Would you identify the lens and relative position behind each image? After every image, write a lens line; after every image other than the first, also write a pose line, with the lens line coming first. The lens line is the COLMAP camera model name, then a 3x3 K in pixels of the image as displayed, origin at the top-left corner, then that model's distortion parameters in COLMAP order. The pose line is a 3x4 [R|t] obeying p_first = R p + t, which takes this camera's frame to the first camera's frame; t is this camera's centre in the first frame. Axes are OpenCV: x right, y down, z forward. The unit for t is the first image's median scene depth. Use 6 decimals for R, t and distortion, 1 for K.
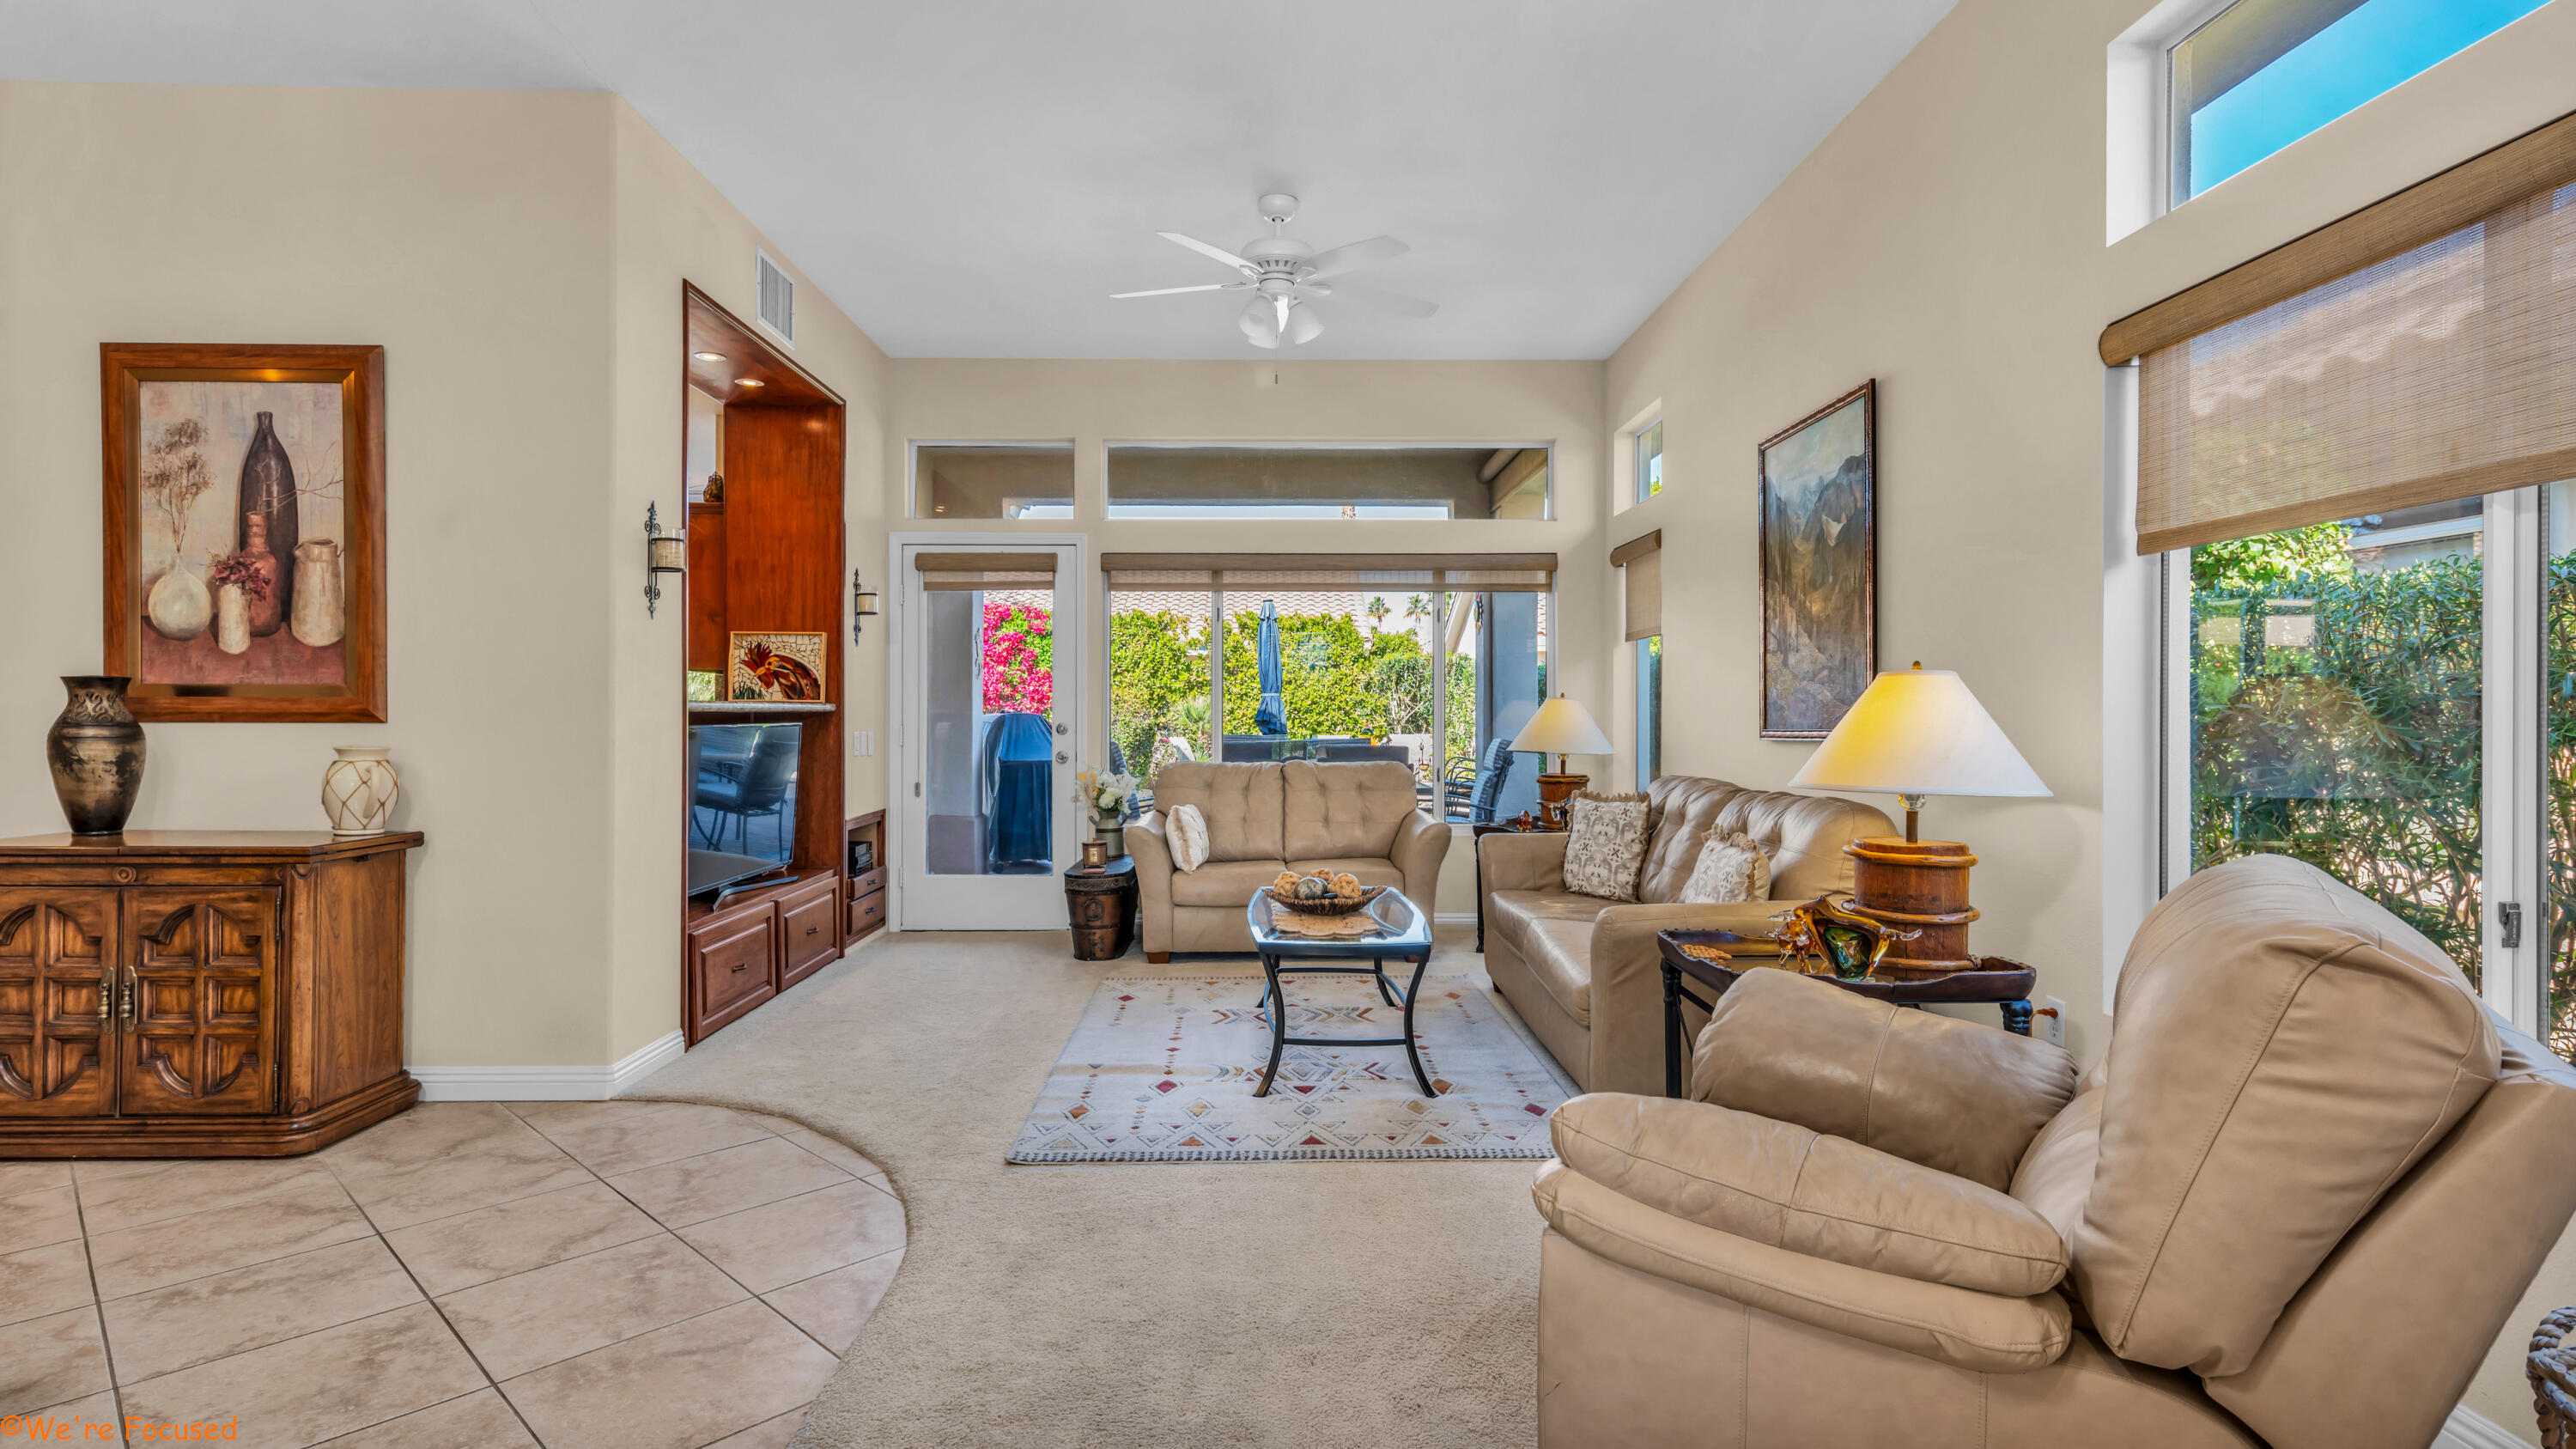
lens RADIAL K [[1241.8, 0, 1288.0], [0, 1241.8, 724.5], [0, 0, 1]] dist [0.000354, 0.000037]
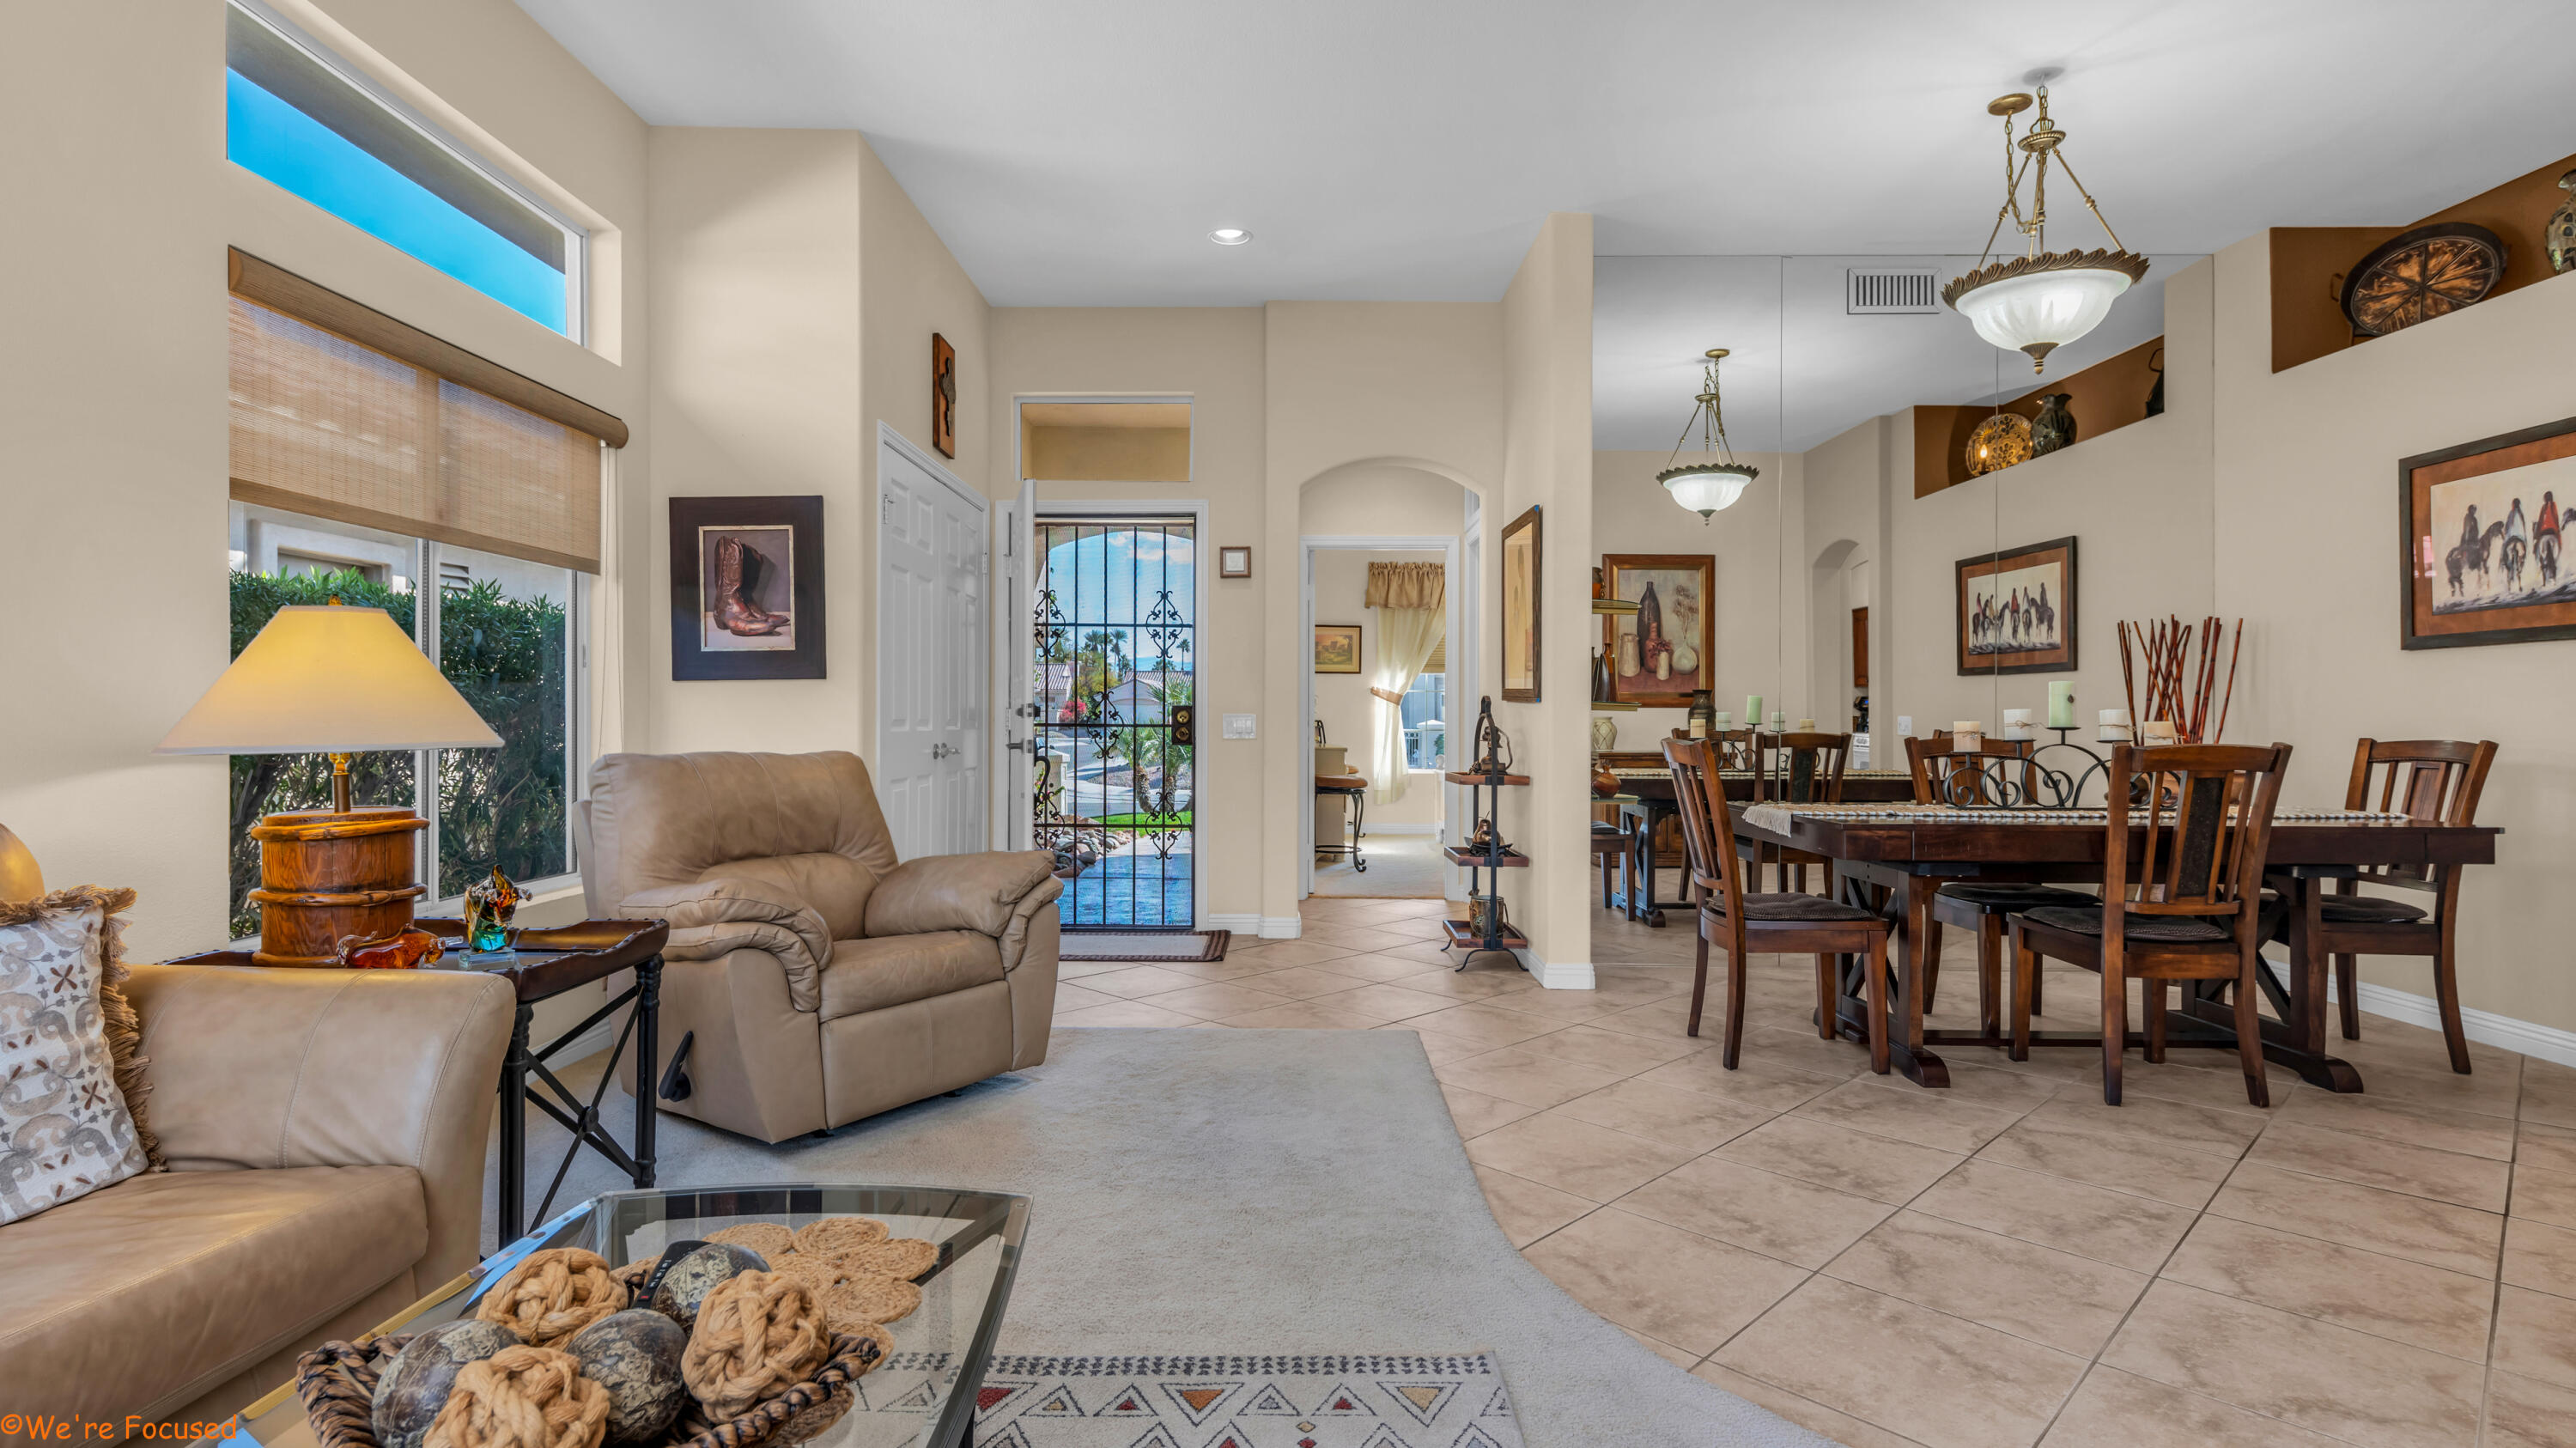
lens RADIAL K [[1241.7, 0, 1288.0], [0, 1241.7, 724.0], [0, 0, 1]] dist [0.000354, 0.000037]
pose [[-0.999601, -0.005431, 0.027733, -0.157775], [-0.005103, 0.999917, 0.011864, 0.022930], [-0.027795, 0.011718, -0.999545, 1.874567]]
